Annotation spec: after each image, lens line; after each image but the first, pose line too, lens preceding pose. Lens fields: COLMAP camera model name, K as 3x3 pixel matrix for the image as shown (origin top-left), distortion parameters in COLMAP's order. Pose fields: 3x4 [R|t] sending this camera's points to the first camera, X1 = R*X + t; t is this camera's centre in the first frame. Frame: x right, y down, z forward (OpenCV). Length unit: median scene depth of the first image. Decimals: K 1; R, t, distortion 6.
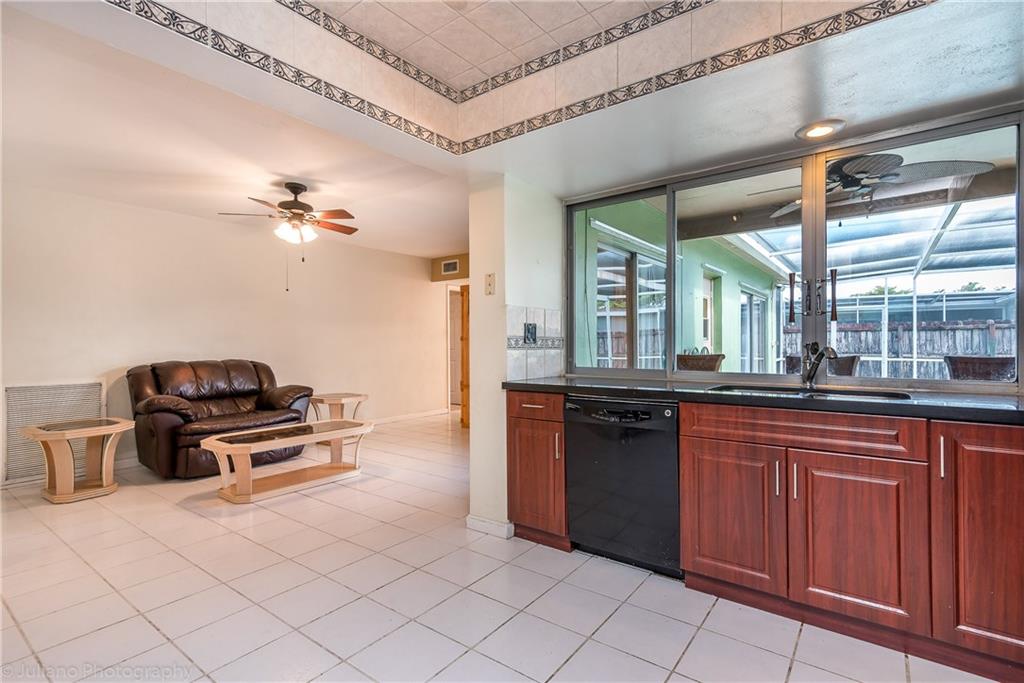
lens RADIAL K [[490.4, 0, 515.0], [0, 490.4, 339.7], [0, 0, 1]] dist [0.015191, 0.000147]
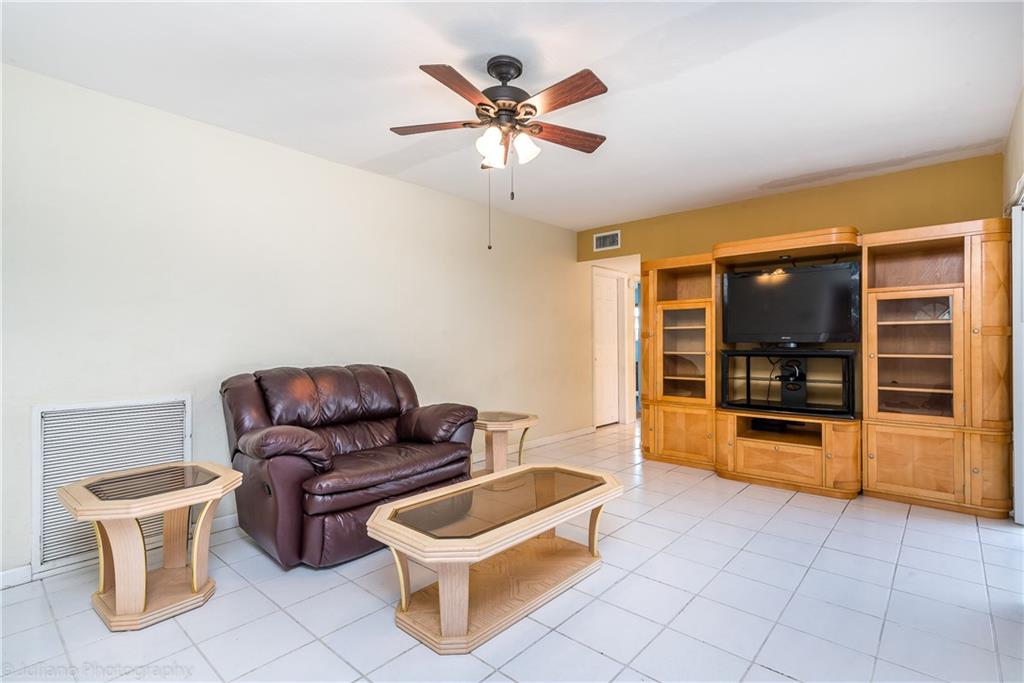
lens RADIAL K [[490.4, 0, 510.4], [0, 490.4, 345.1], [0, 0, 1]] dist [0.015191, 0.000147]
pose [[0.995664, 0.002433, -0.092987, -0.322991], [-0.001673, 0.999965, 0.008253, 0.007588], [0.093004, -0.008062, 0.995633, 0.366836]]
